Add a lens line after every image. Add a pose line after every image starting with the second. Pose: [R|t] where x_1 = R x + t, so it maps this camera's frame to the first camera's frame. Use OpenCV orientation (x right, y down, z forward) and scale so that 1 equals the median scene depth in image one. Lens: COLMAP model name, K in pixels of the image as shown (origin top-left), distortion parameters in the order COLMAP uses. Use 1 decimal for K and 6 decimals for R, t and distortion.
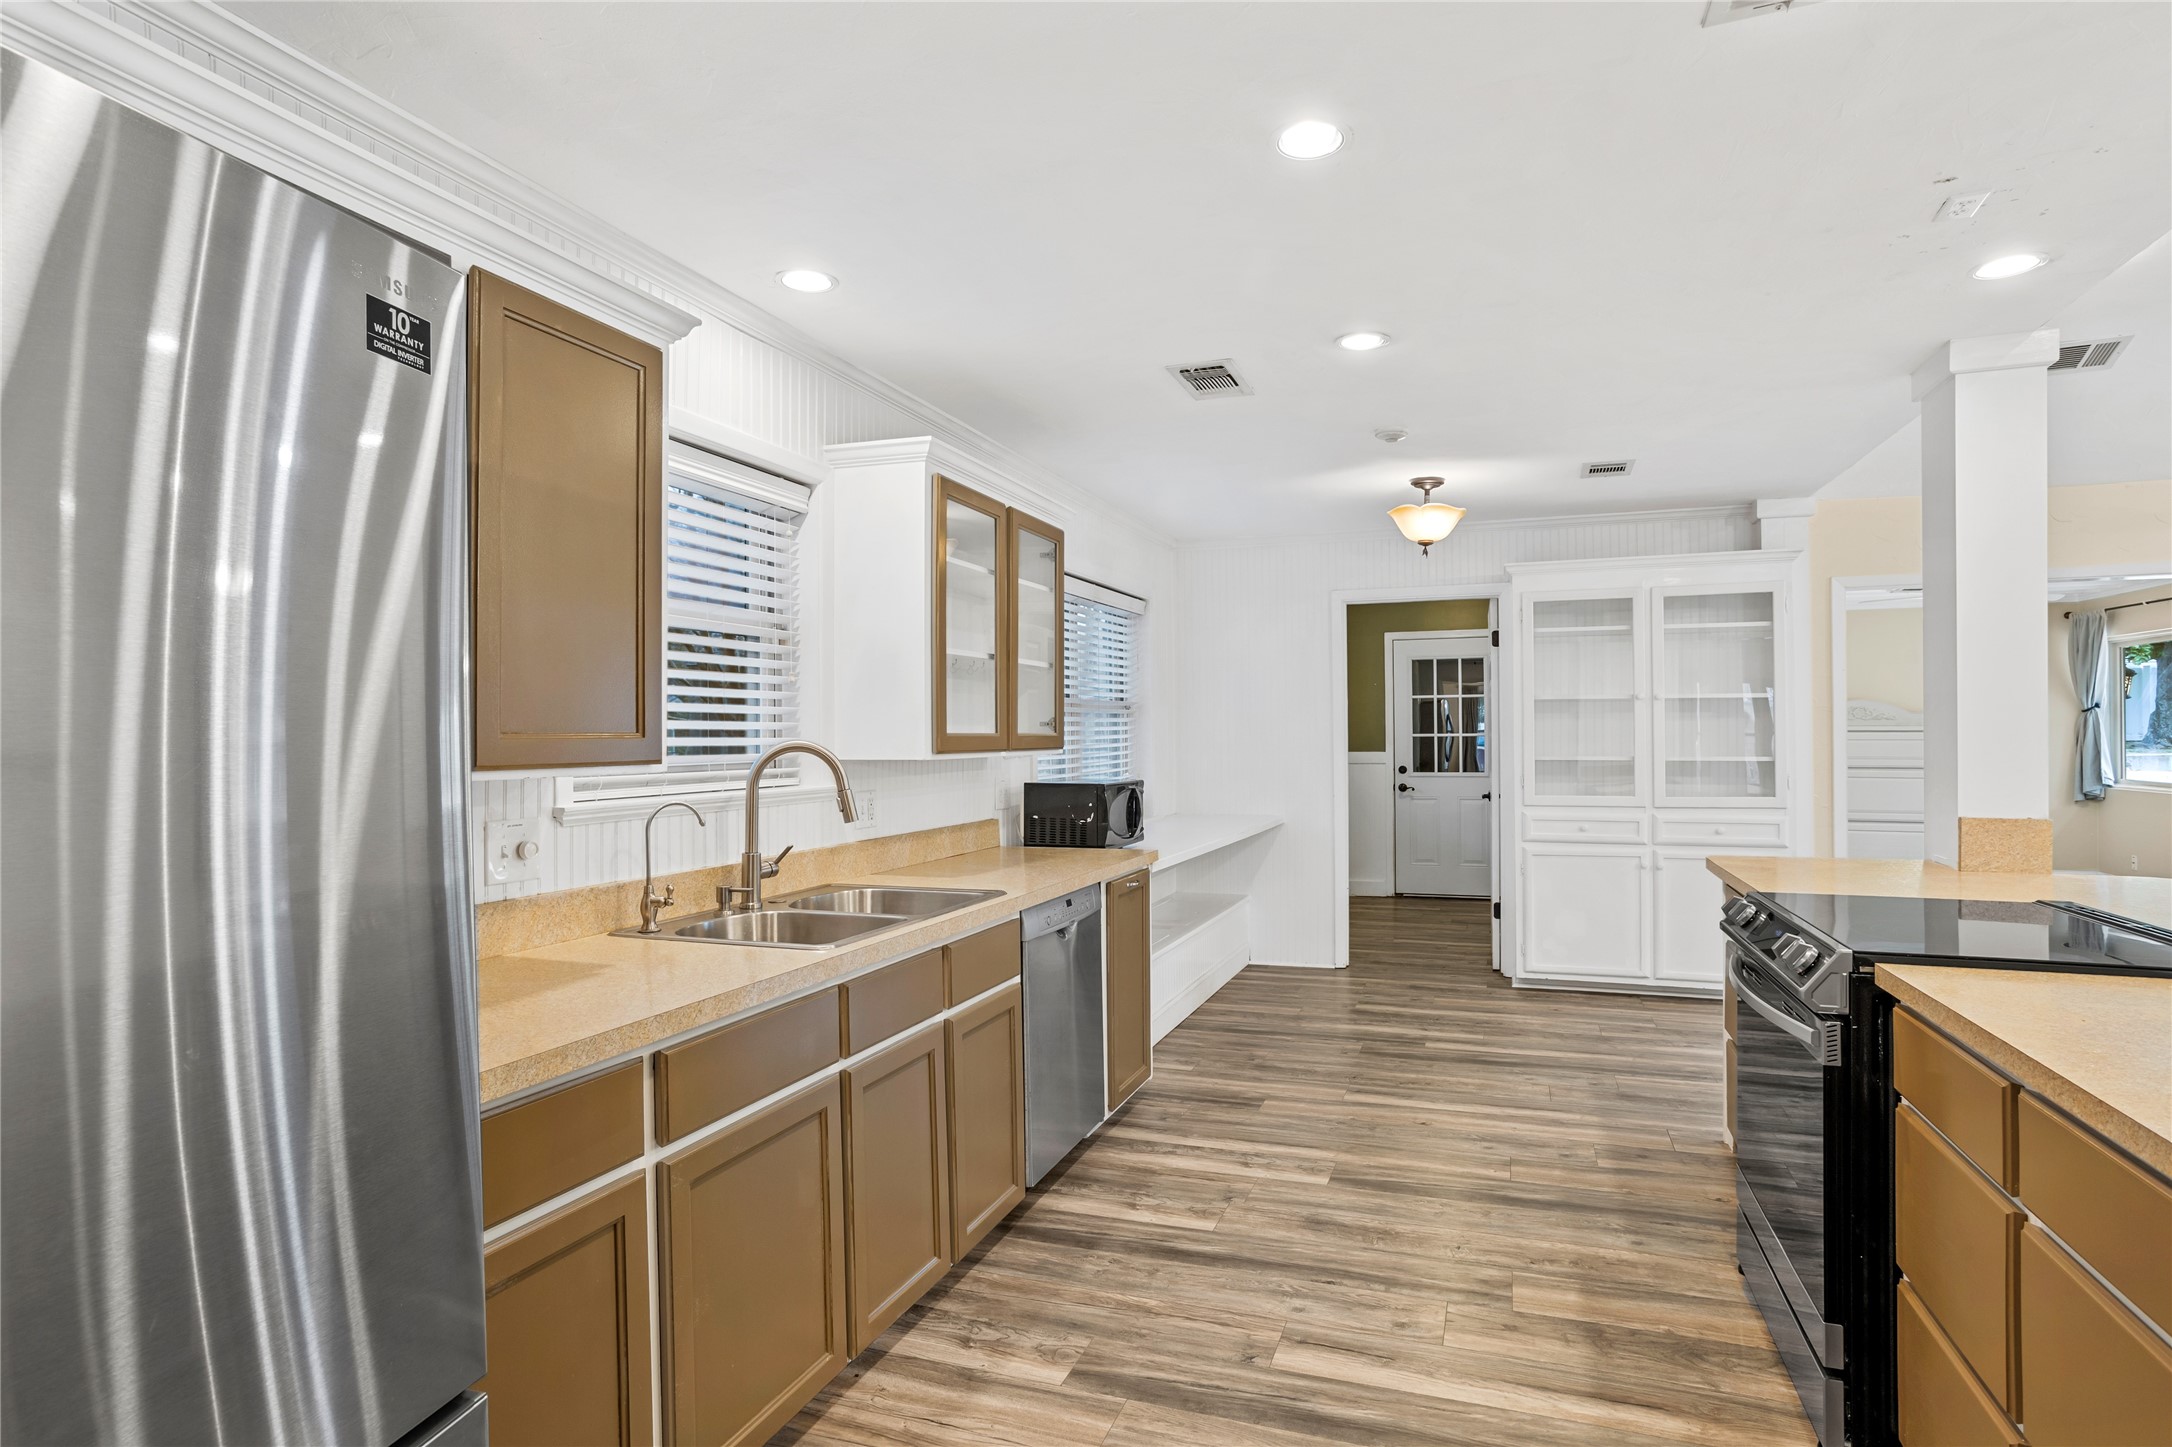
lens RADIAL K [[1096.7, 0, 1050.8], [0, 1096.7, 735.3], [0, 0, 1]] dist [-0.046875, 0.023074]
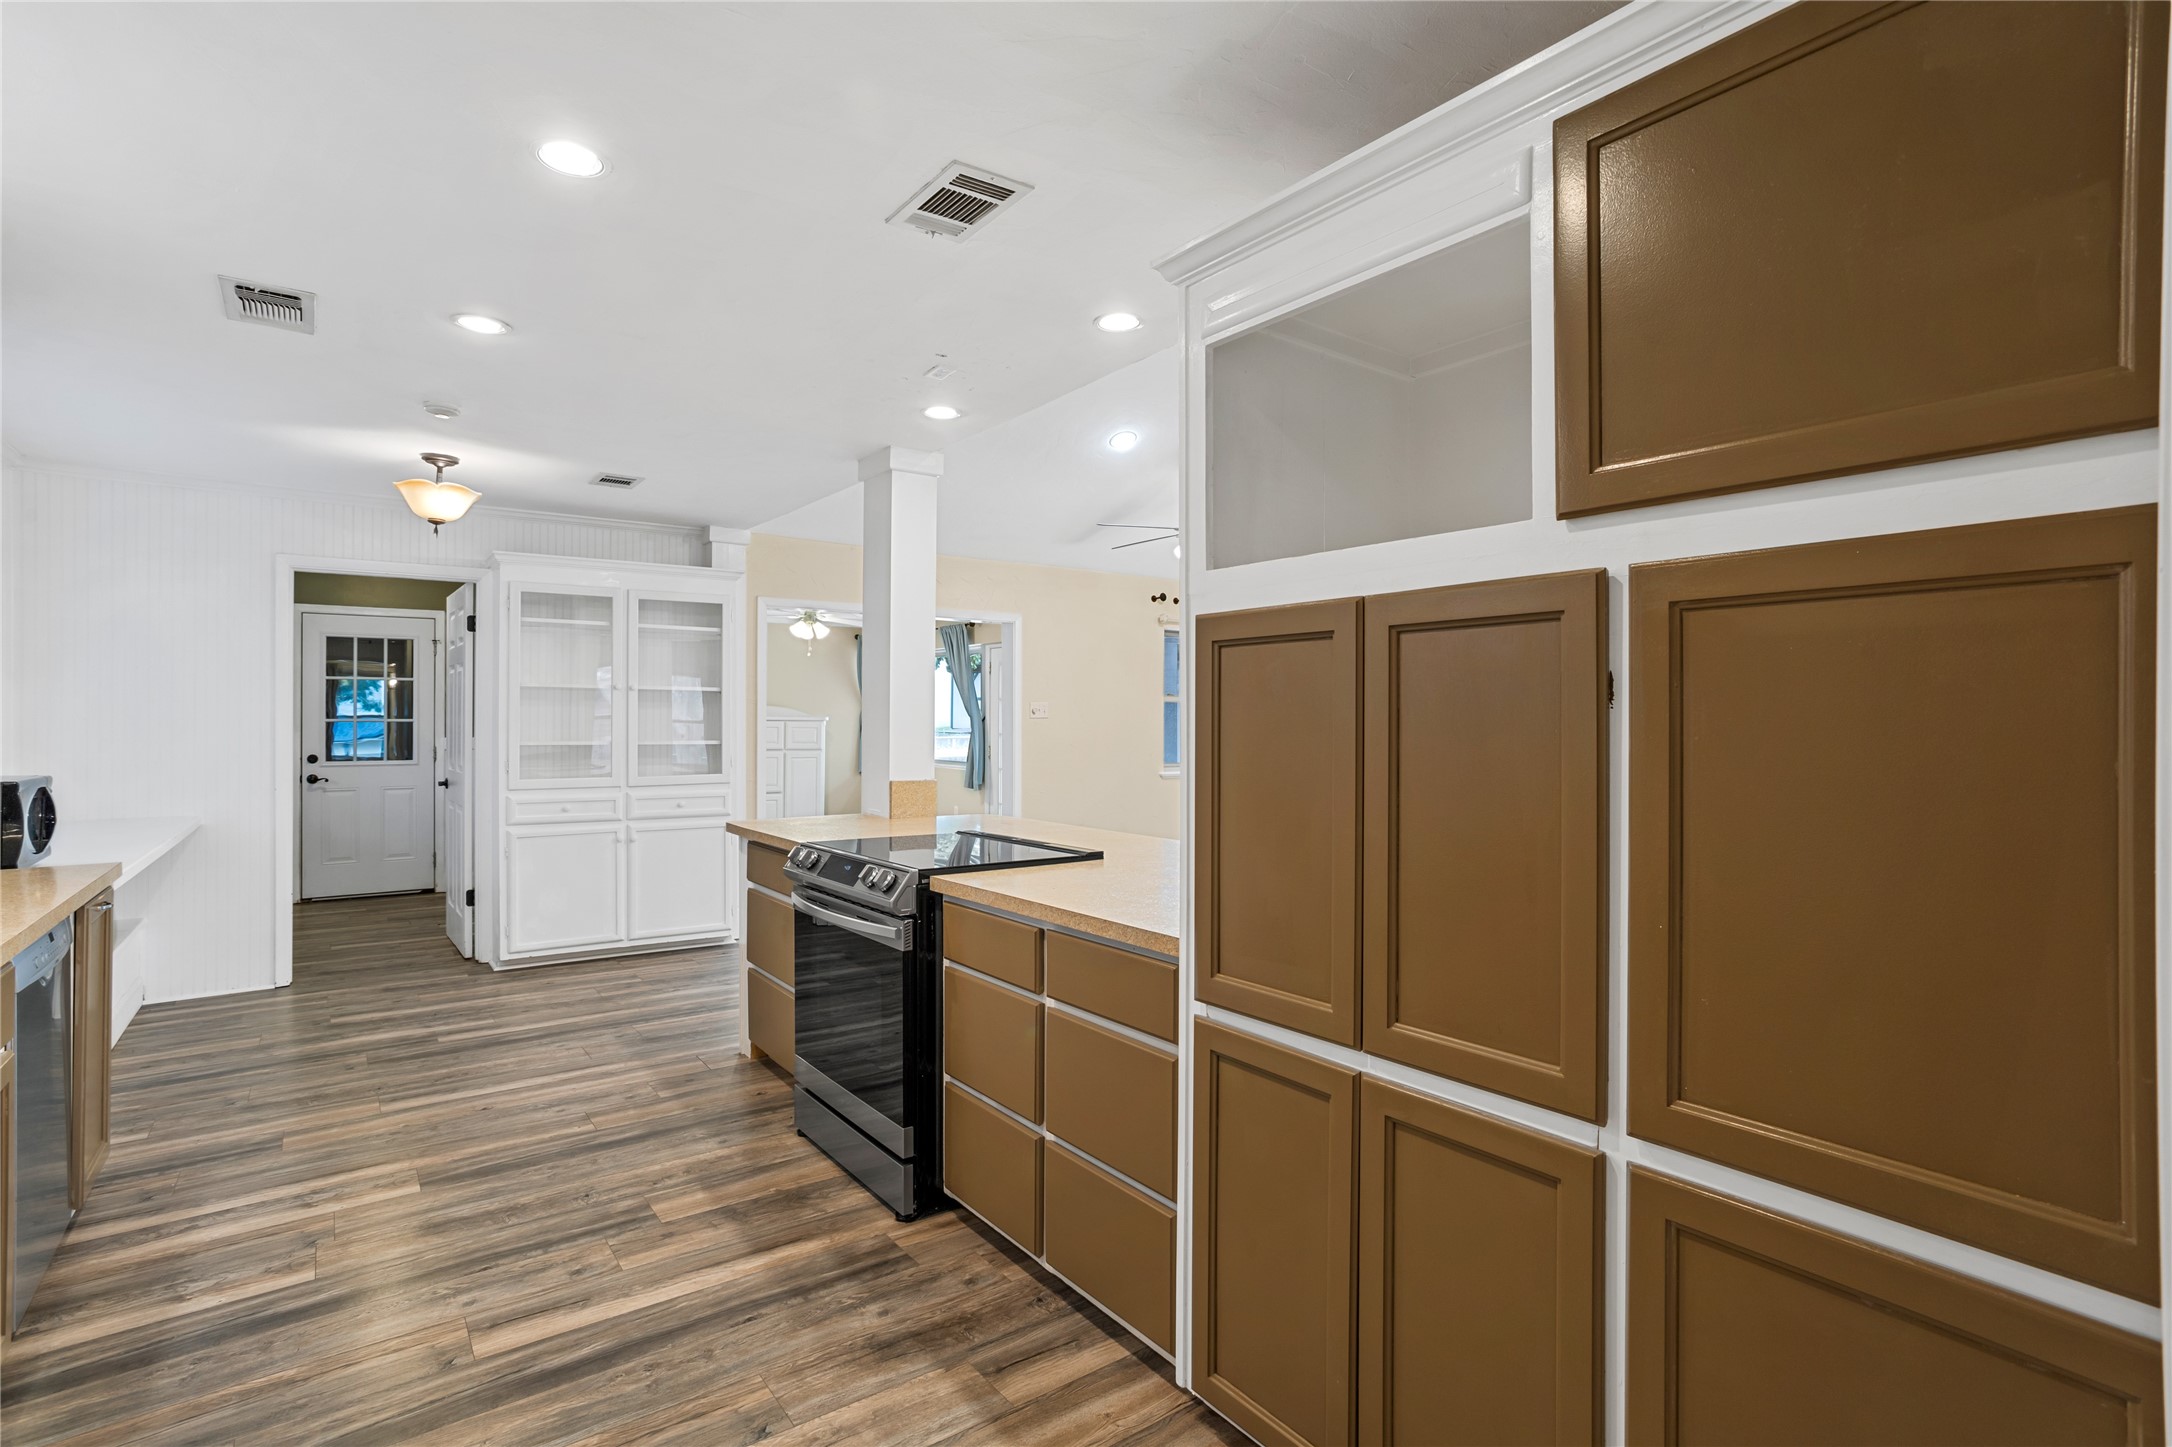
lens RADIAL K [[1096.7, 0, 1078.5], [0, 1096.7, 717.2], [0, 0, 1]] dist [-0.046875, 0.023074]
pose [[0.538189, 0.009855, 0.842767, -0.195050], [-0.006250, 0.999951, -0.007702, 0.001270], [-0.842801, -0.001122, 0.538224, 0.005301]]
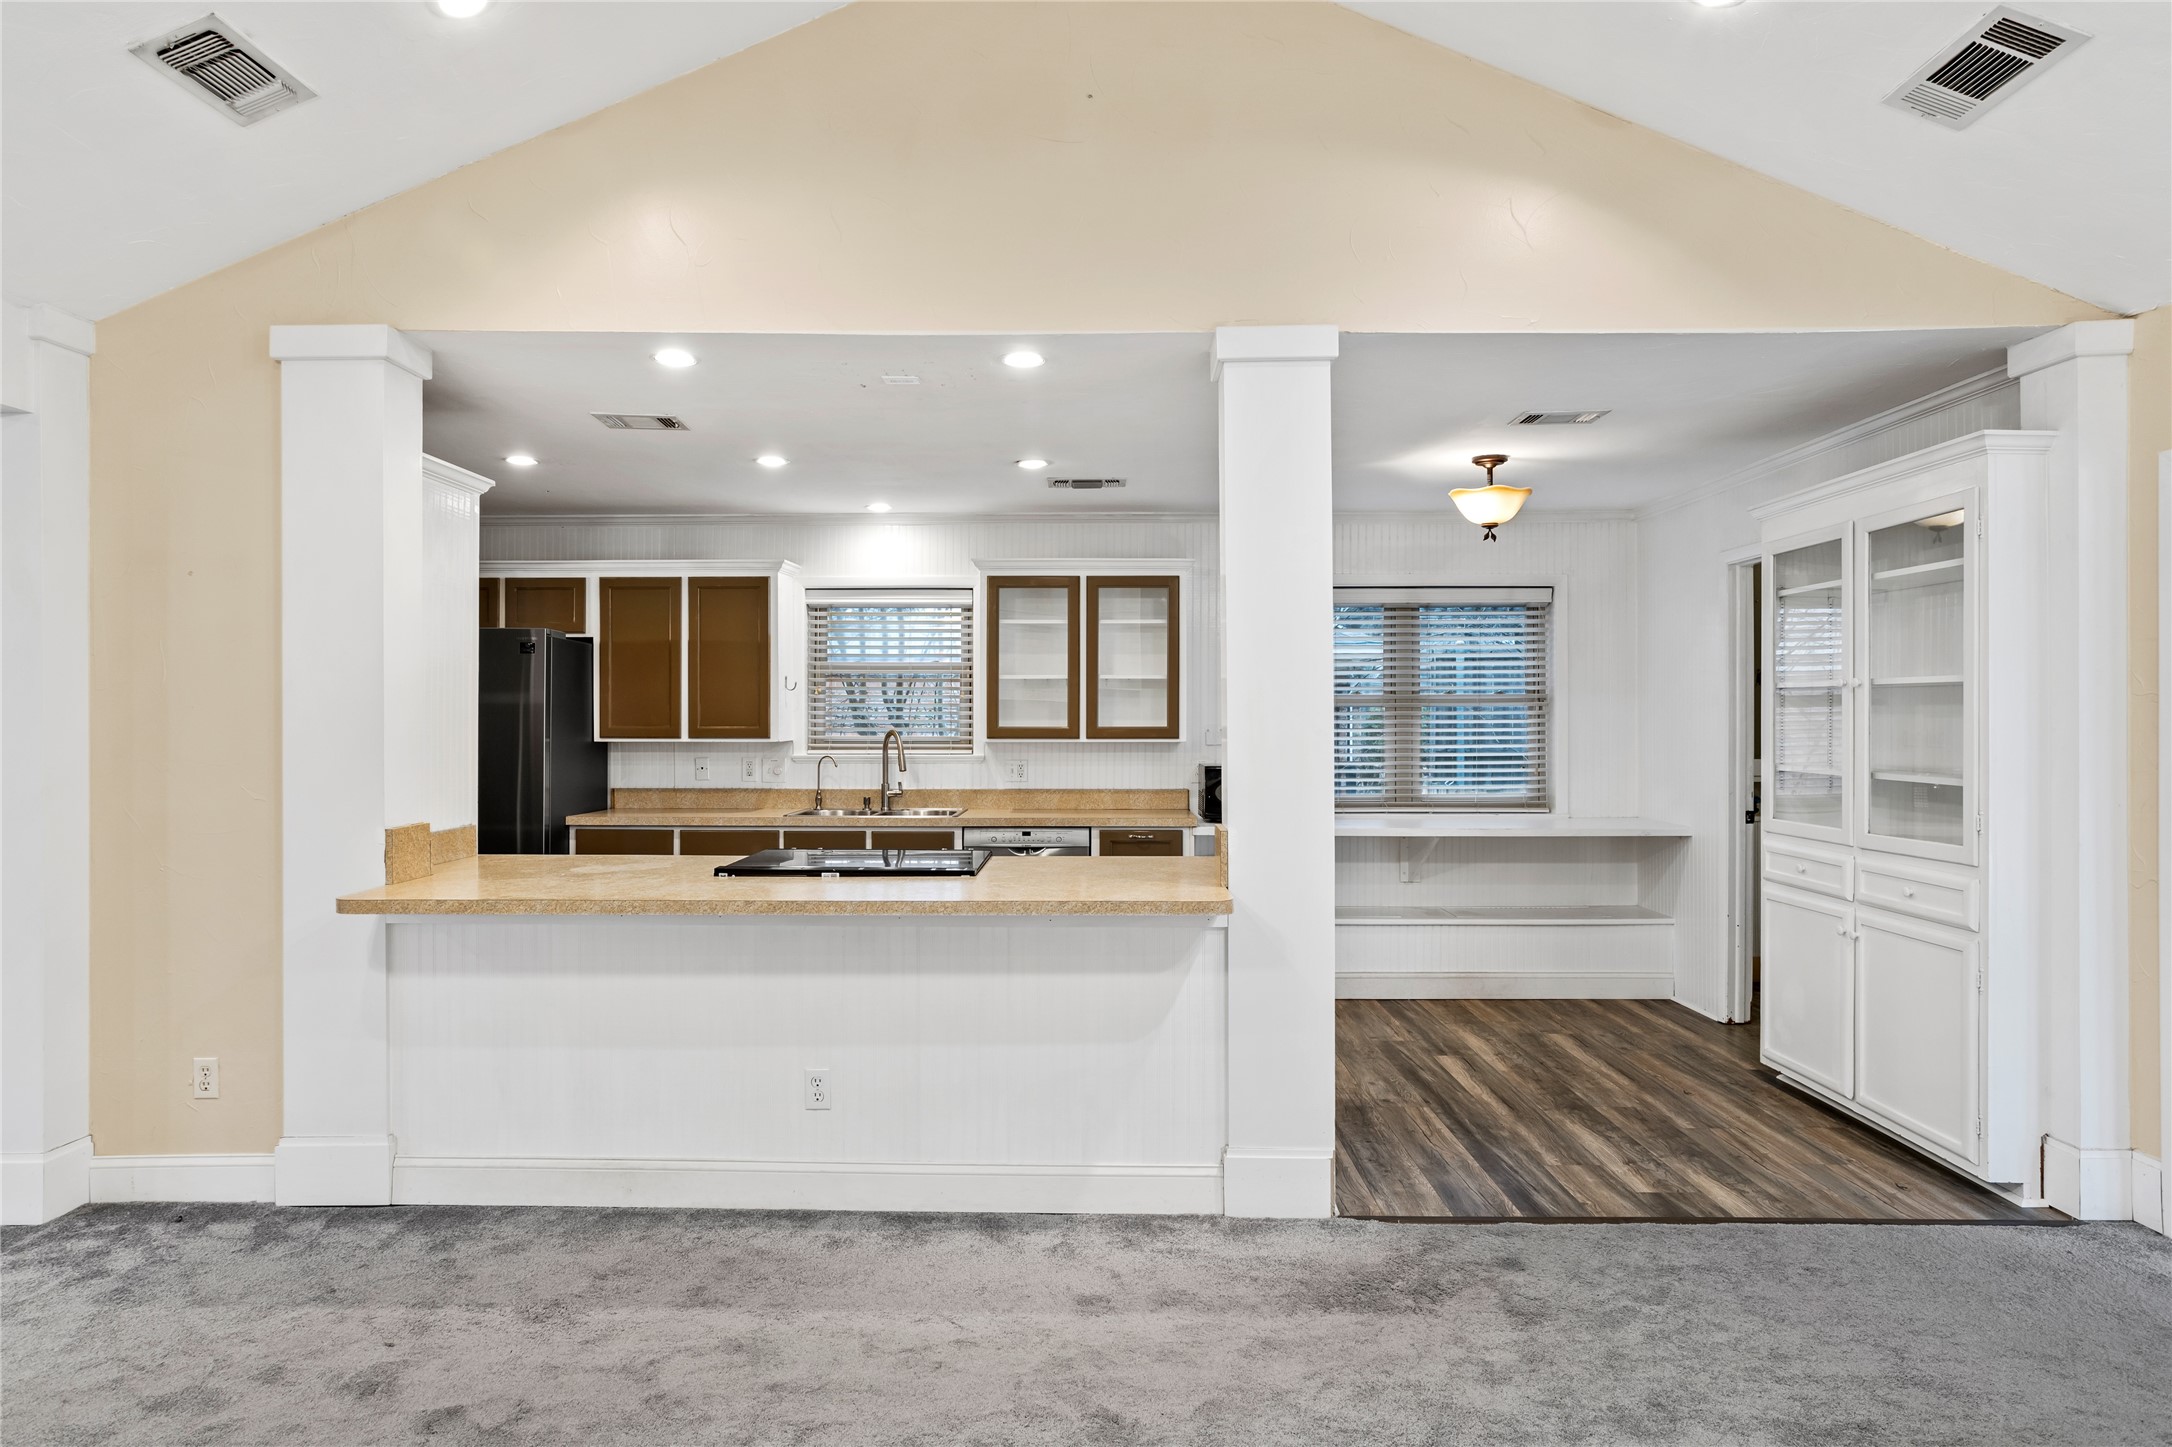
lens RADIAL K [[1290.8, 0, 1101.0], [0, 1290.8, 725.5], [0, 0, 1]] dist [-0.015756, 0.007164]
pose [[0.348494, 0.013395, -0.937215, 1.566616], [-0.002513, 0.999908, 0.013357, -0.026188], [0.937308, -0.002300, 0.348495, 0.386173]]
